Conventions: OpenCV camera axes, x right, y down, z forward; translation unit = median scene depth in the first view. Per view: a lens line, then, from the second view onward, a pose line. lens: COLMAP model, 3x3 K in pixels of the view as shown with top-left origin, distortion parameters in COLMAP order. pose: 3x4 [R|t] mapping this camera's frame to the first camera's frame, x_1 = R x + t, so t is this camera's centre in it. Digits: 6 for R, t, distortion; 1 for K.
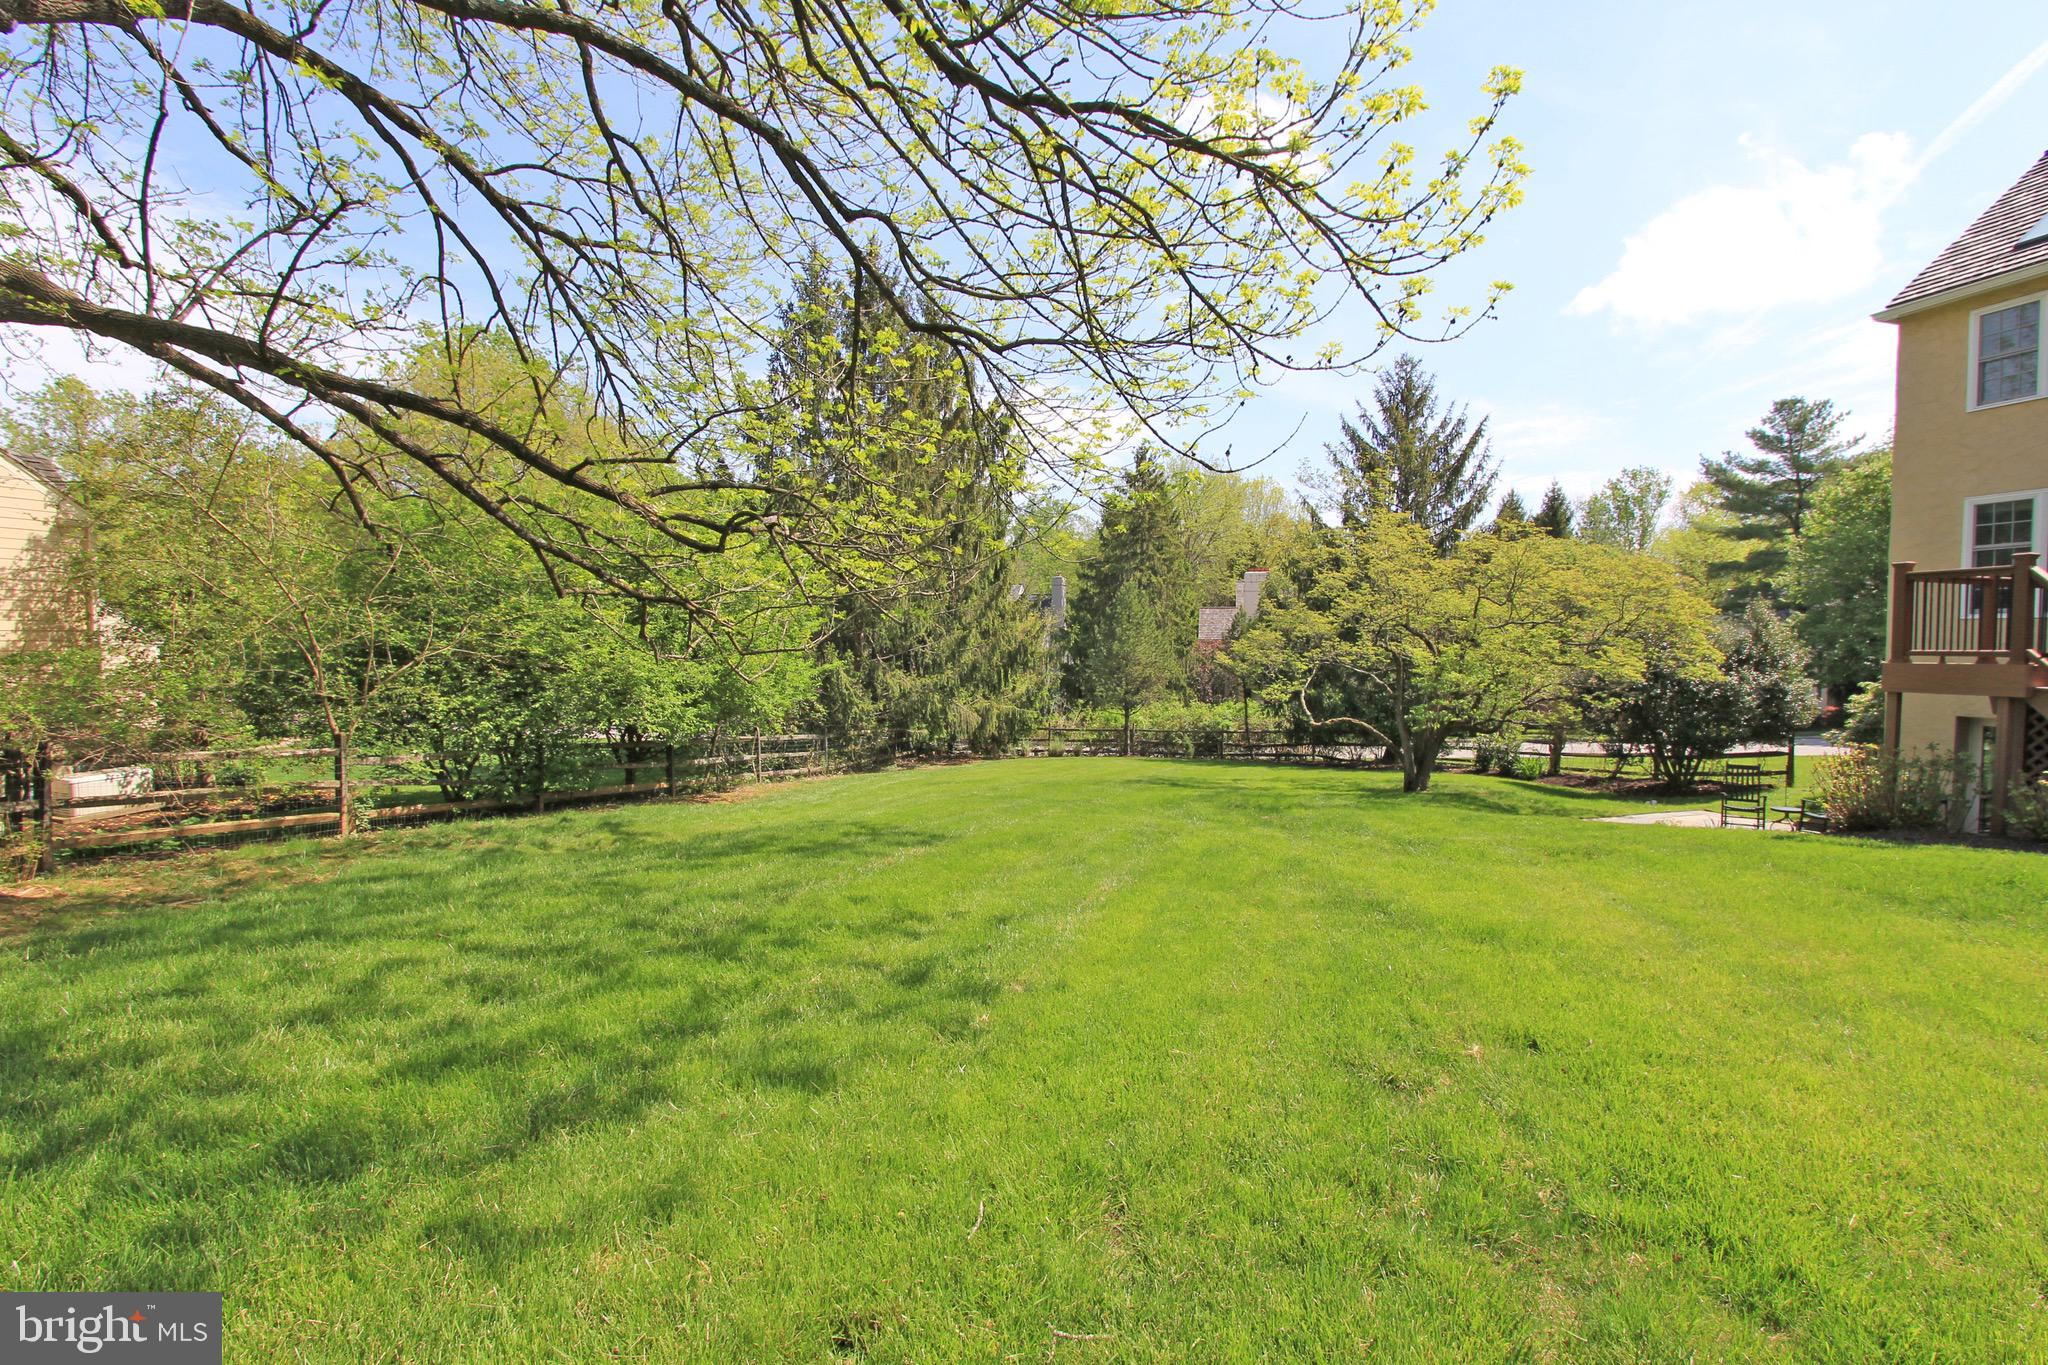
lens RADIAL K [[944.7, 0, 1048.9], [0, 944.7, 684.9], [0, 0, 1]] dist [-0.033043, 0.008270]
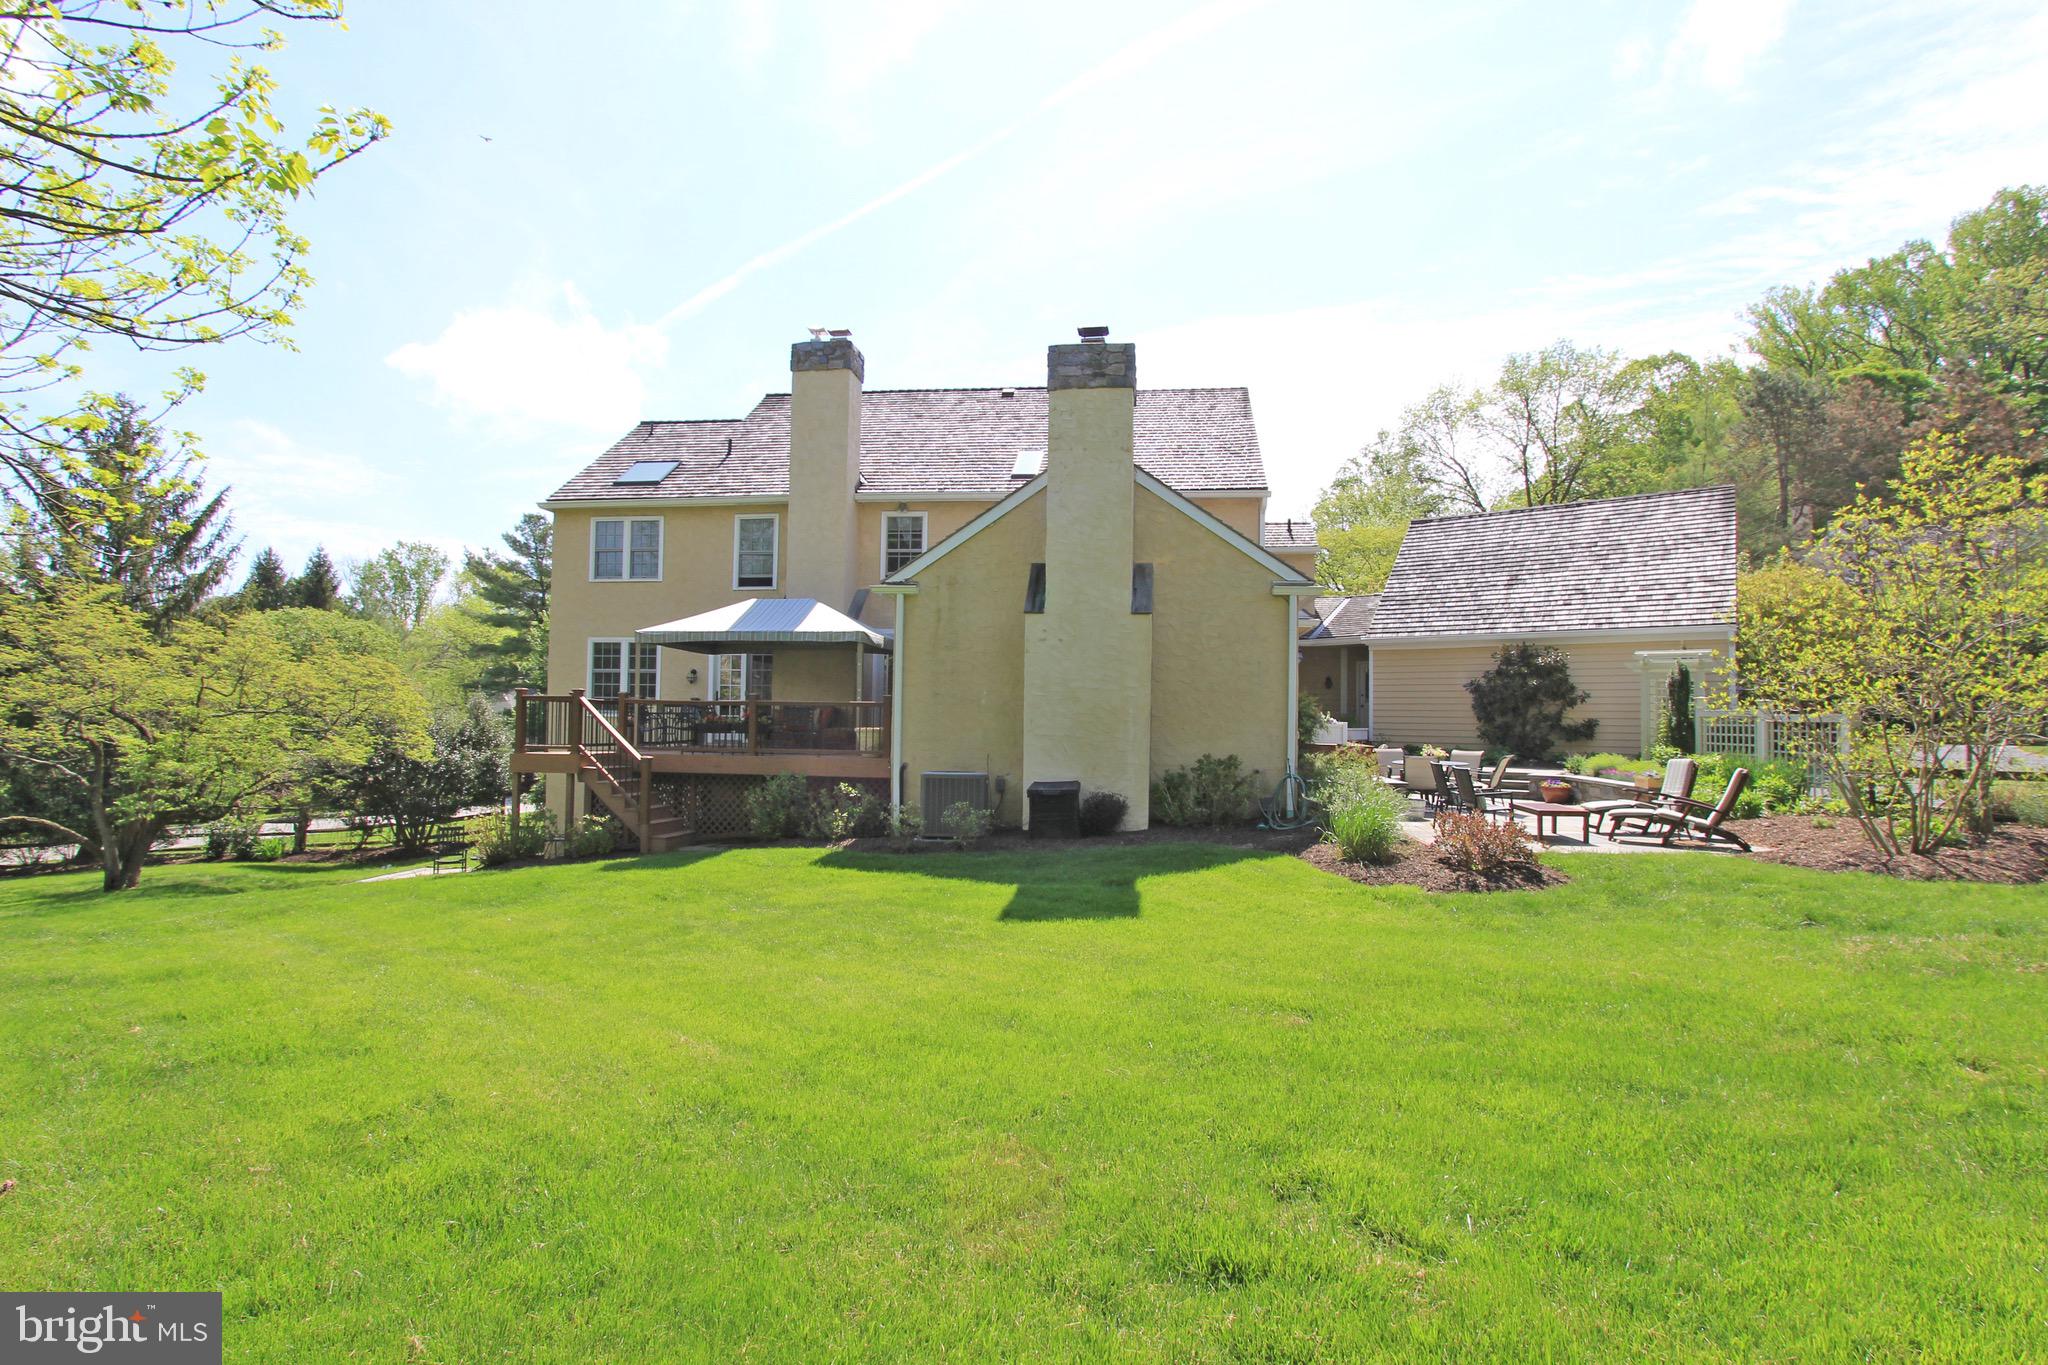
lens RADIAL K [[944.7, 0, 1048.9], [0, 944.7, 684.9], [0, 0, 1]] dist [-0.033043, 0.008270]
pose [[0.407269, 0.033292, 0.912701, -0.060364], [0.029418, 0.998339, -0.049543, -0.013613], [-0.912834, 0.047027, 0.405613, -0.178975]]
